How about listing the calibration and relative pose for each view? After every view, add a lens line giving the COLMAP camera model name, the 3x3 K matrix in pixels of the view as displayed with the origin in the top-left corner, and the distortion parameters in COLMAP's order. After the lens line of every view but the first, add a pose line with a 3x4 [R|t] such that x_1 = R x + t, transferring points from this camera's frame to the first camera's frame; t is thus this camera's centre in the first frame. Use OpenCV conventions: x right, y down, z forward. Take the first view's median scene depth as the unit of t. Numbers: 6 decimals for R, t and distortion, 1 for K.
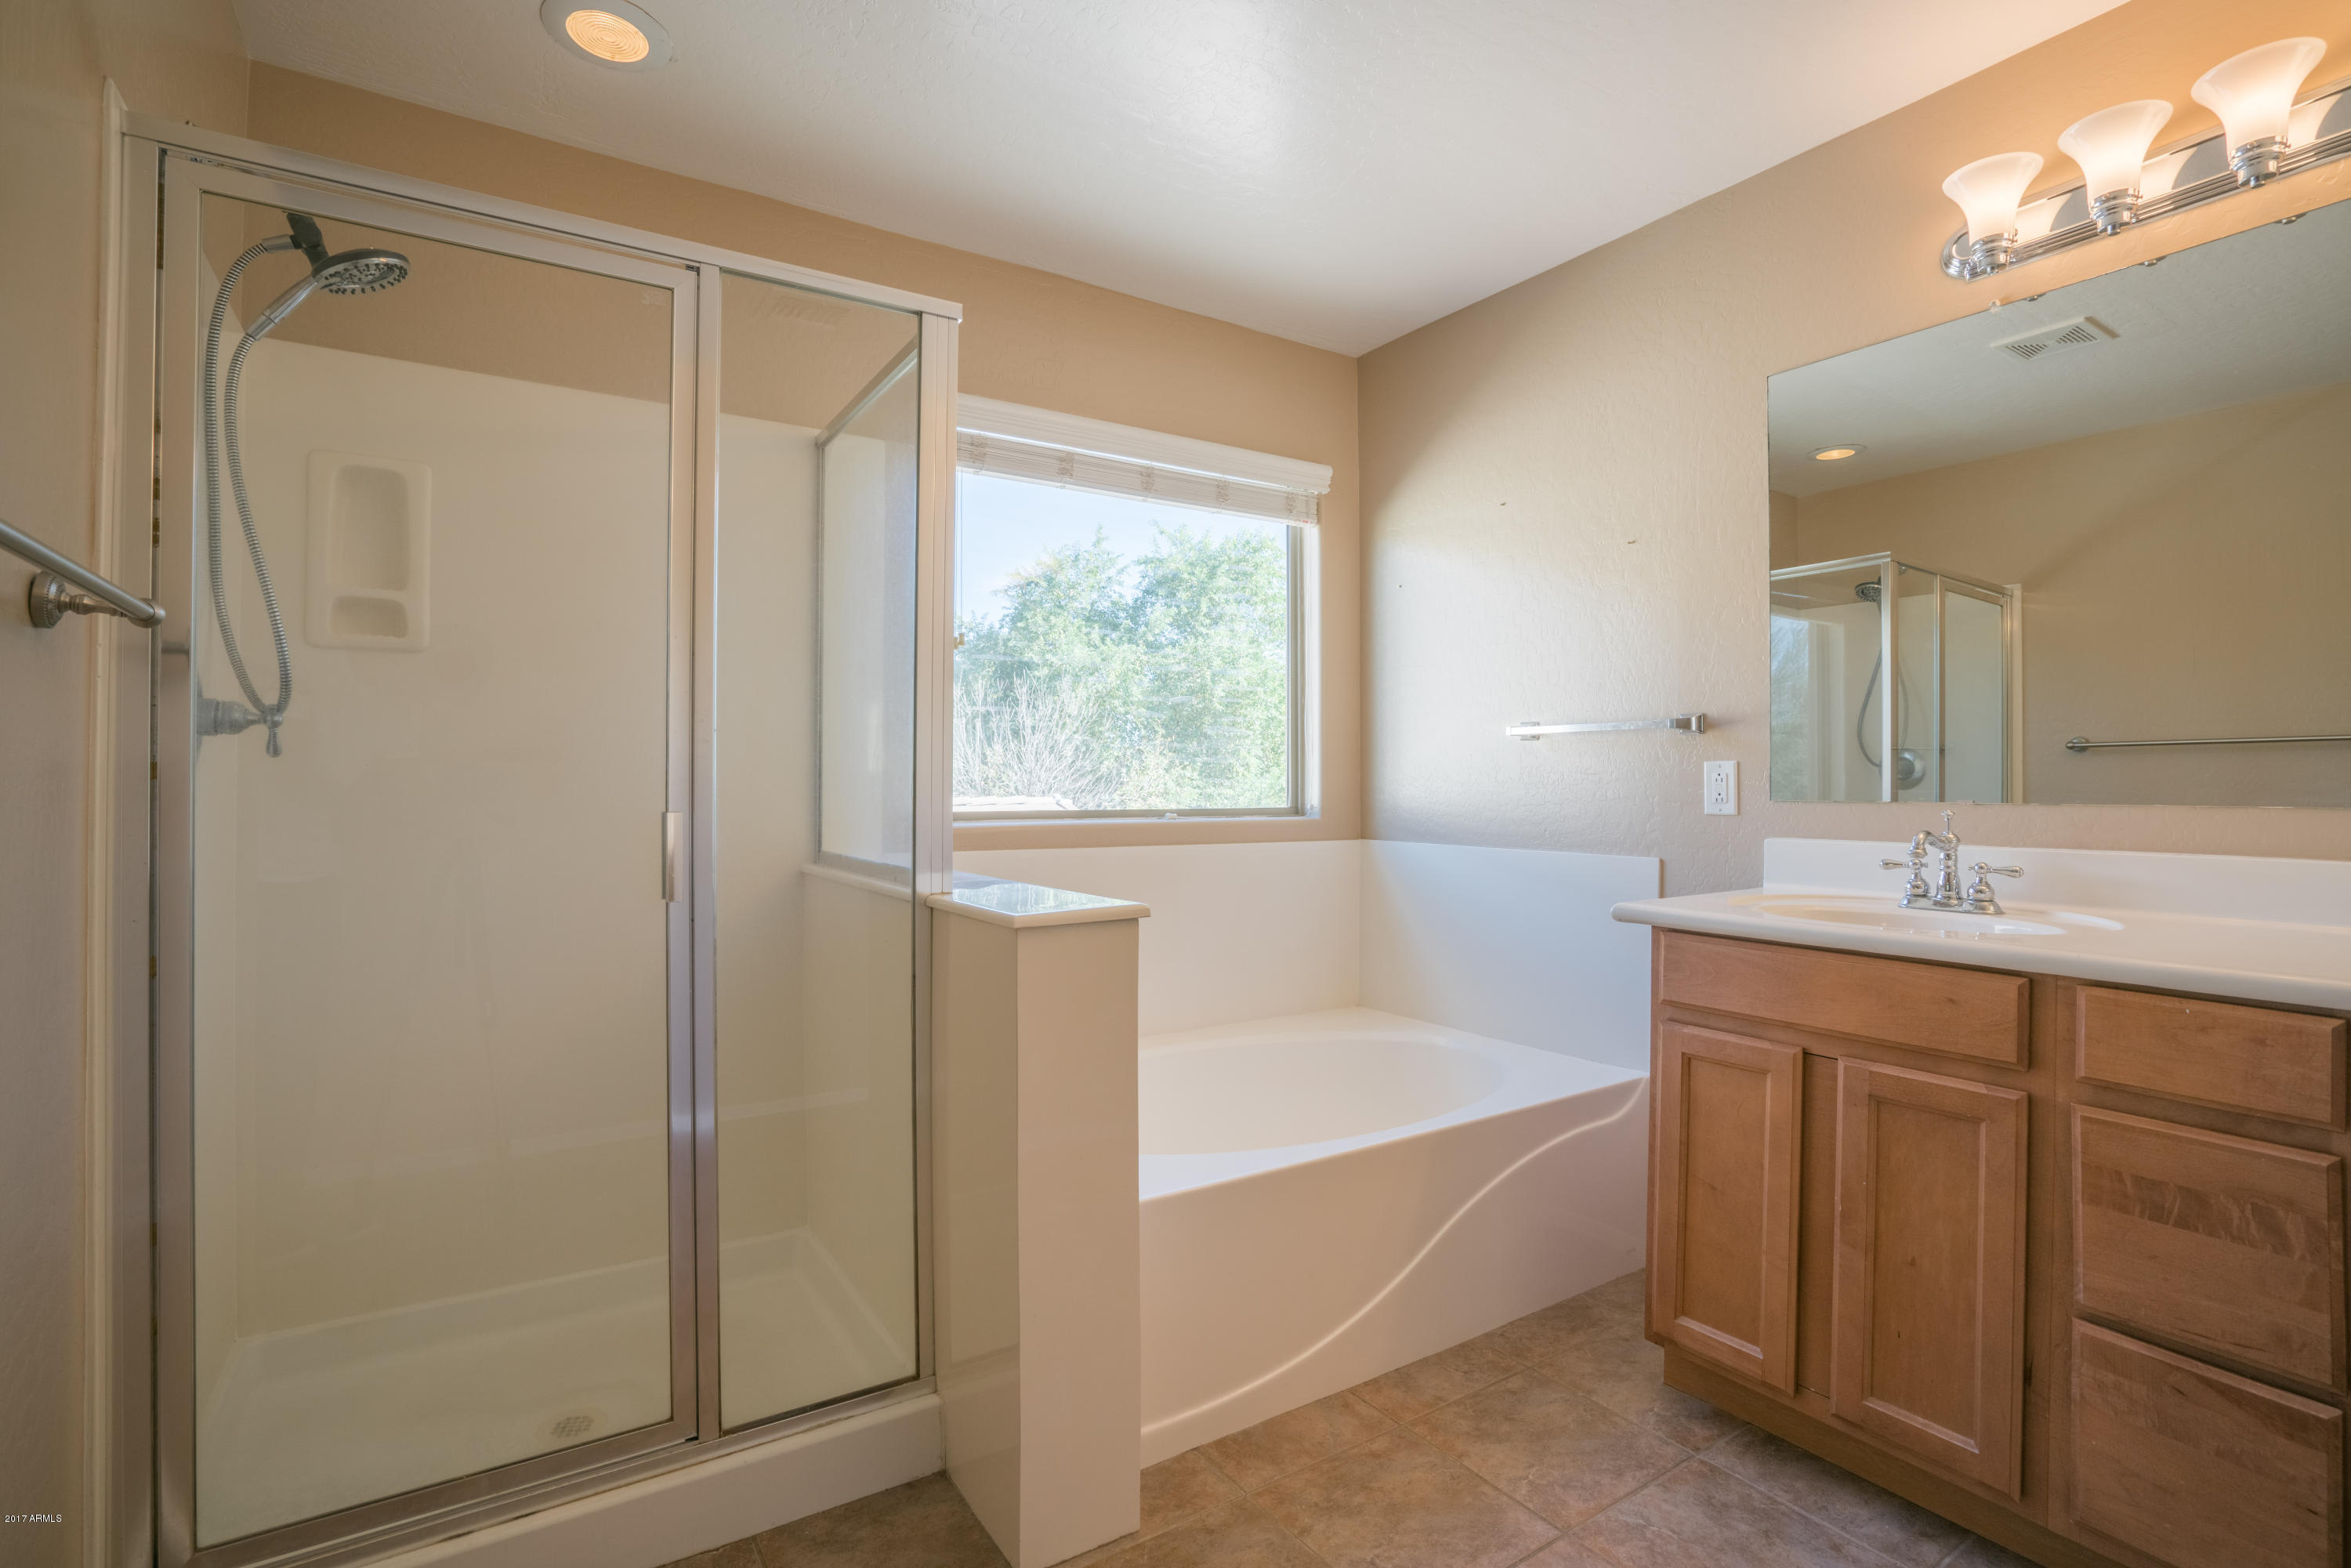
lens RADIAL K [[1101.3, 0, 1175.5], [0, 1101.3, 784.0], [0, 0, 1]] dist [-0.065016, 0.028140]
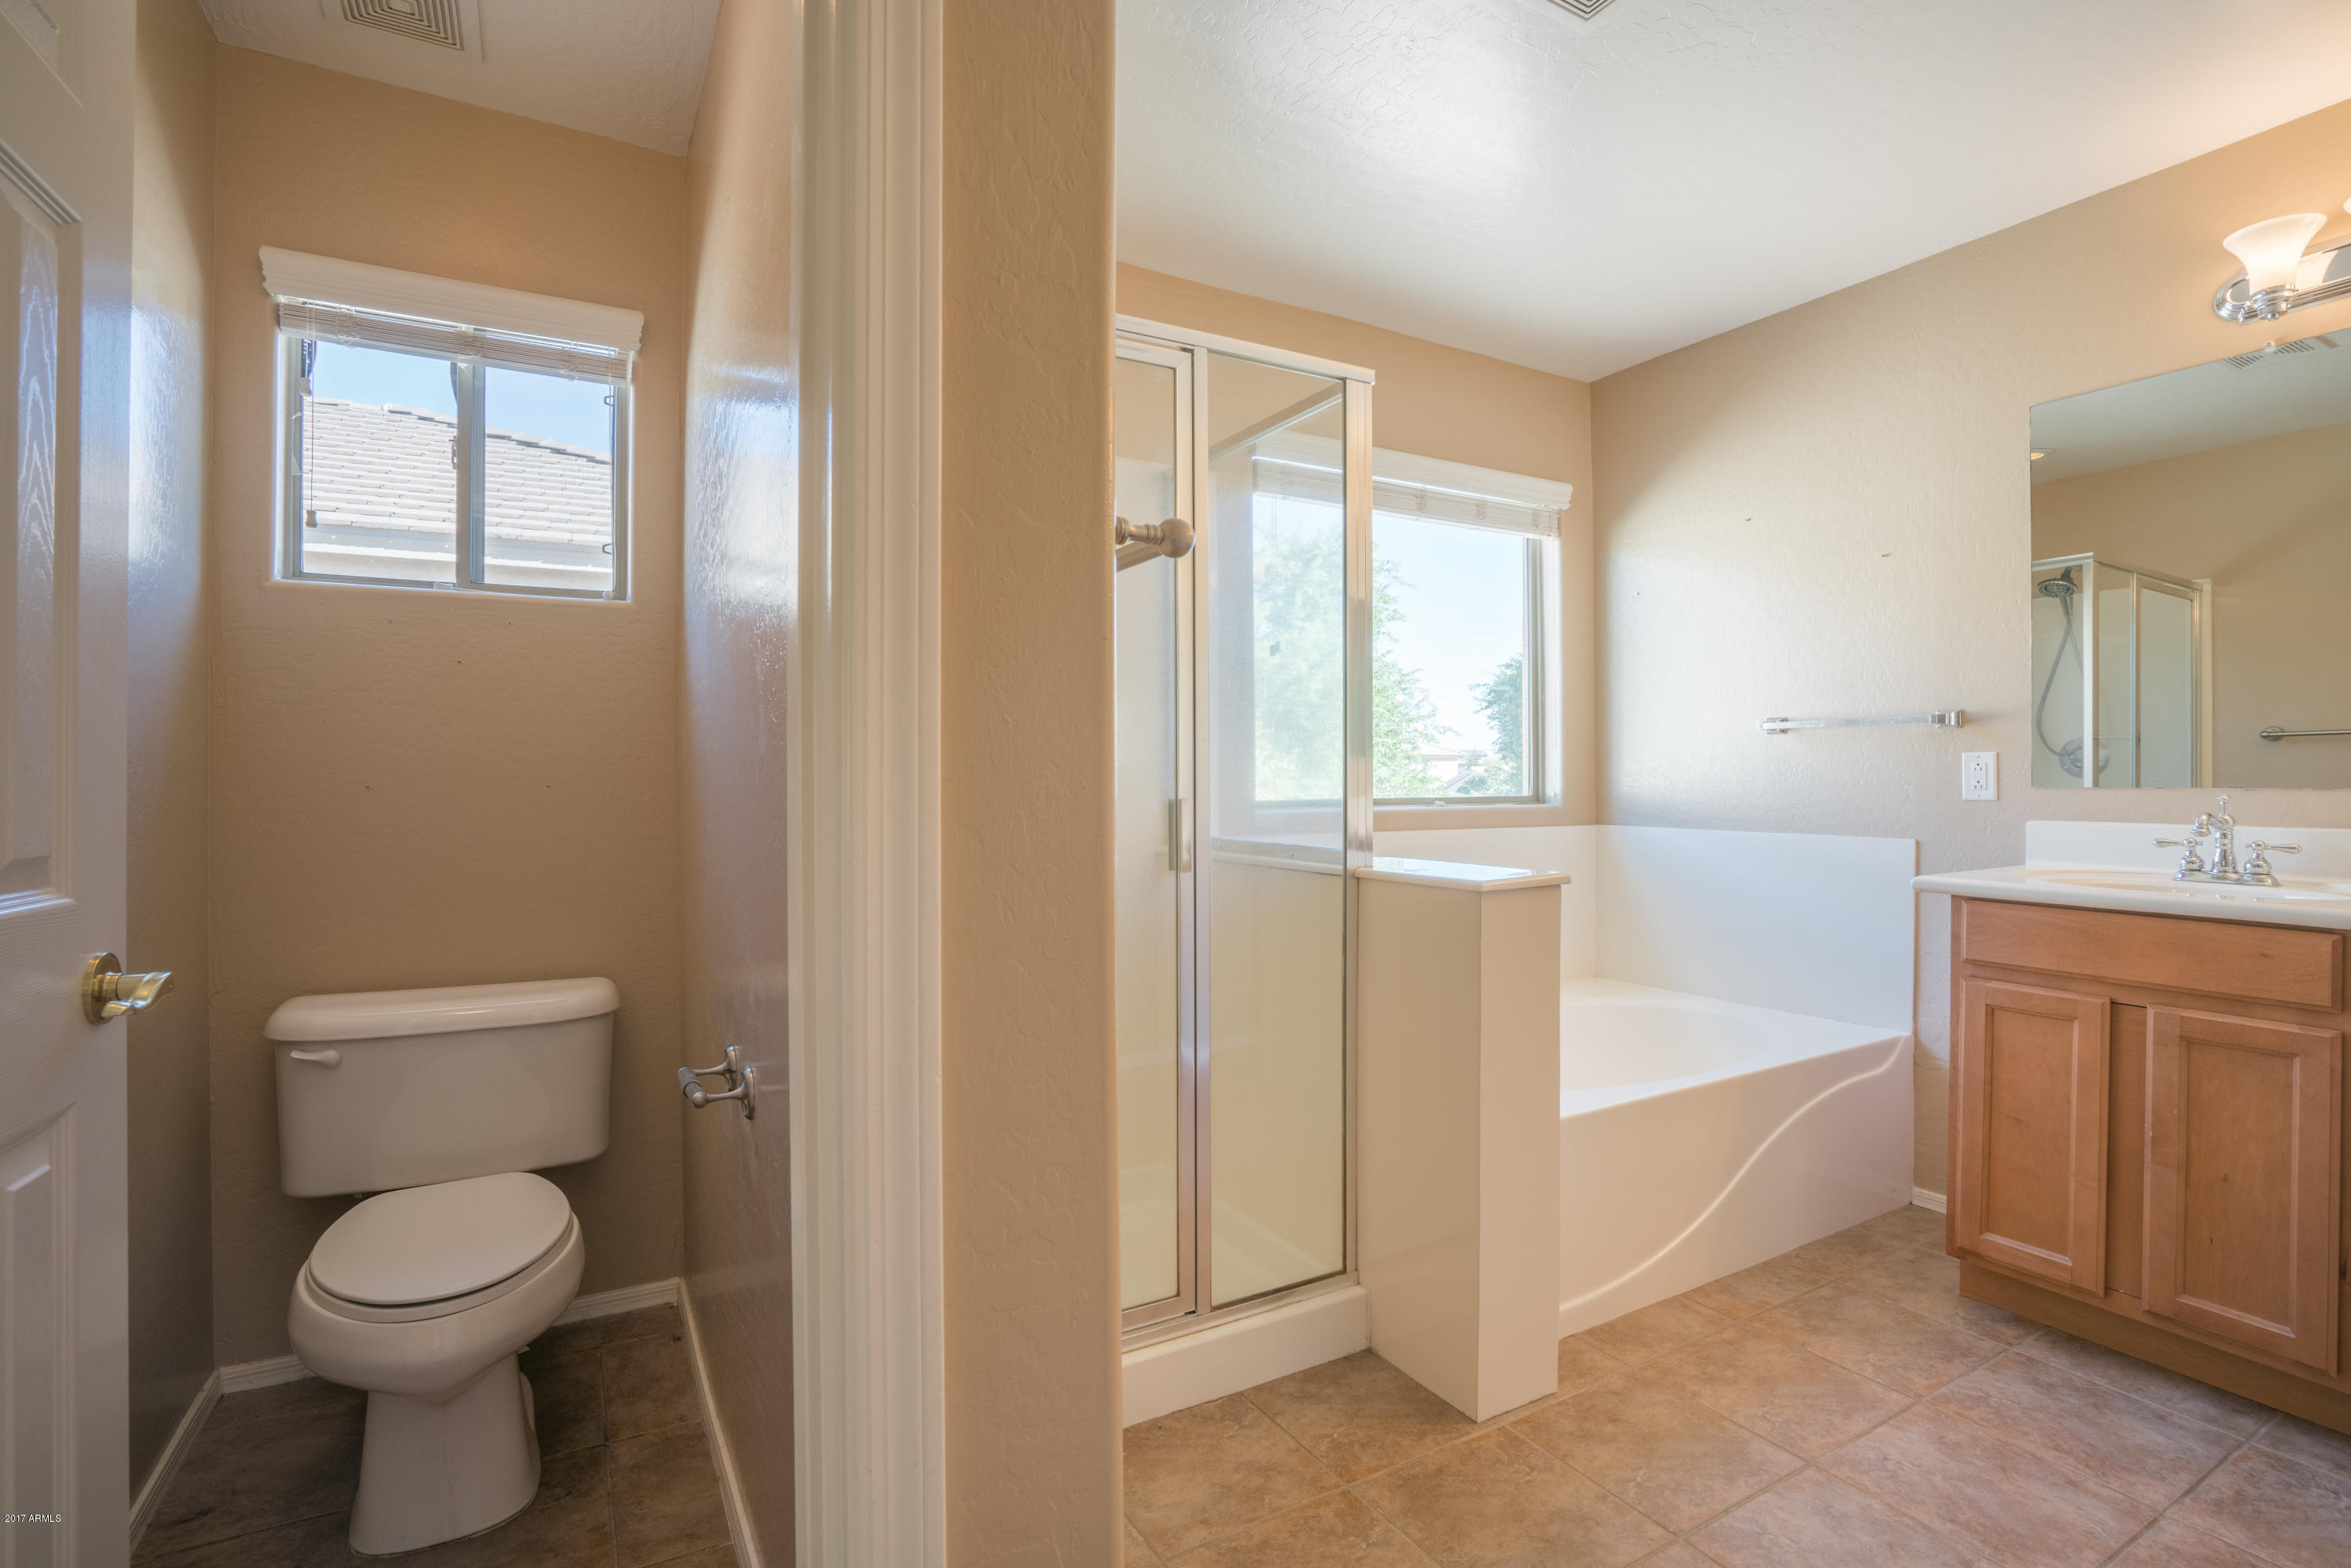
lens RADIAL K [[1097.8, 0, 1175.5], [0, 1097.8, 784.0], [0, 0, 1]] dist [-0.048901, 0.016906]
pose [[0.998286, -0.003000, -0.058446, -0.330017], [0.003473, 0.999962, 0.007980, -0.000180], [0.058420, -0.008170, 0.998259, -0.194572]]
